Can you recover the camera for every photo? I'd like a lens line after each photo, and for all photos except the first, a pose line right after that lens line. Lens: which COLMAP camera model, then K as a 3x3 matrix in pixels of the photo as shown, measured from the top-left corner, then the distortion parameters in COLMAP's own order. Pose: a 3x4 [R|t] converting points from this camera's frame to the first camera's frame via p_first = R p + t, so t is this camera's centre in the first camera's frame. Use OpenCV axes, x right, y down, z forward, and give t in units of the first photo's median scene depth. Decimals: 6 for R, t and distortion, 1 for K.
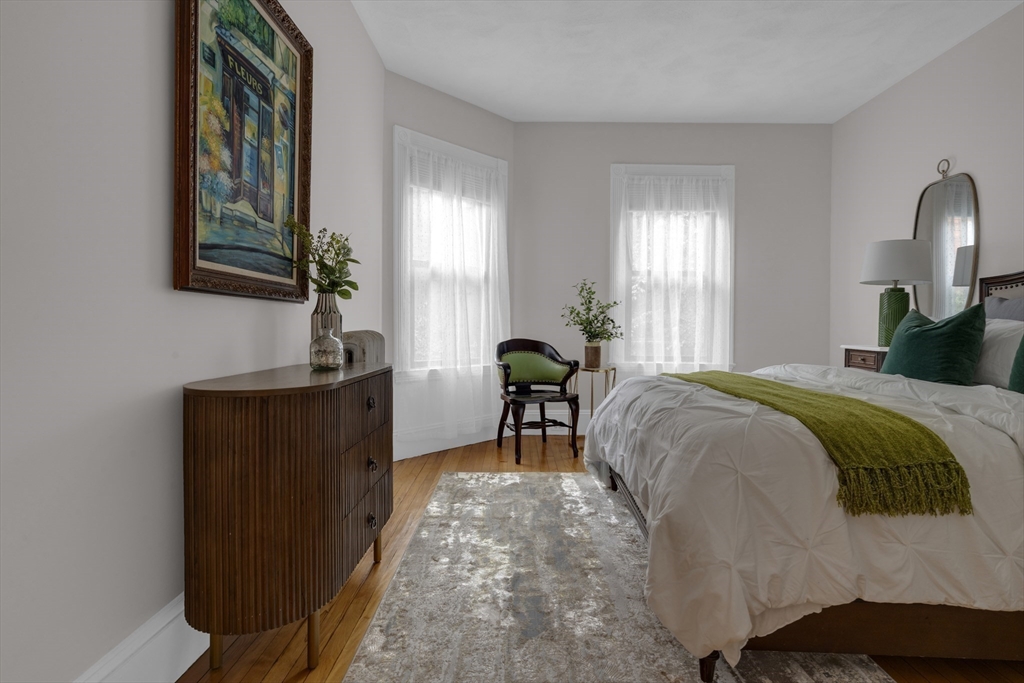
lens RADIAL K [[522.5, 0, 513.3], [0, 522.5, 332.6], [0, 0, 1]] dist [-0.006391, 0.000575]
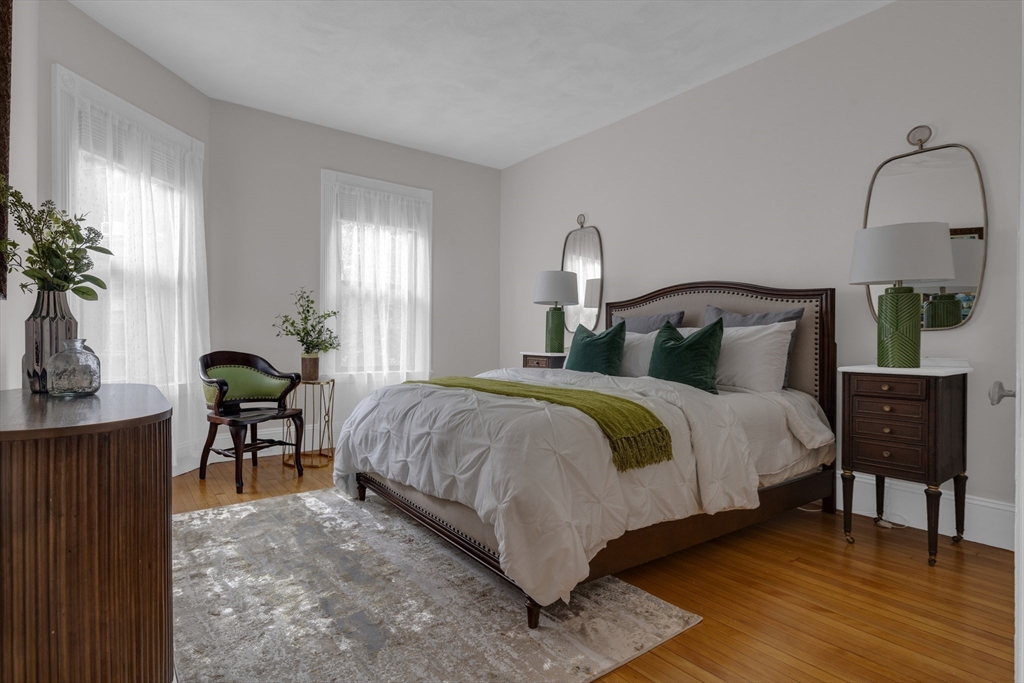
lens RADIAL K [[522.5, 0, 514.7], [0, 522.5, 344.3], [0, 0, 1]] dist [-0.006391, 0.000575]
pose [[0.794006, -0.008536, 0.607851, -0.199554], [0.006937, 0.999964, 0.004980, -0.000566], [-0.607871, 0.000262, 0.794036, 0.028609]]
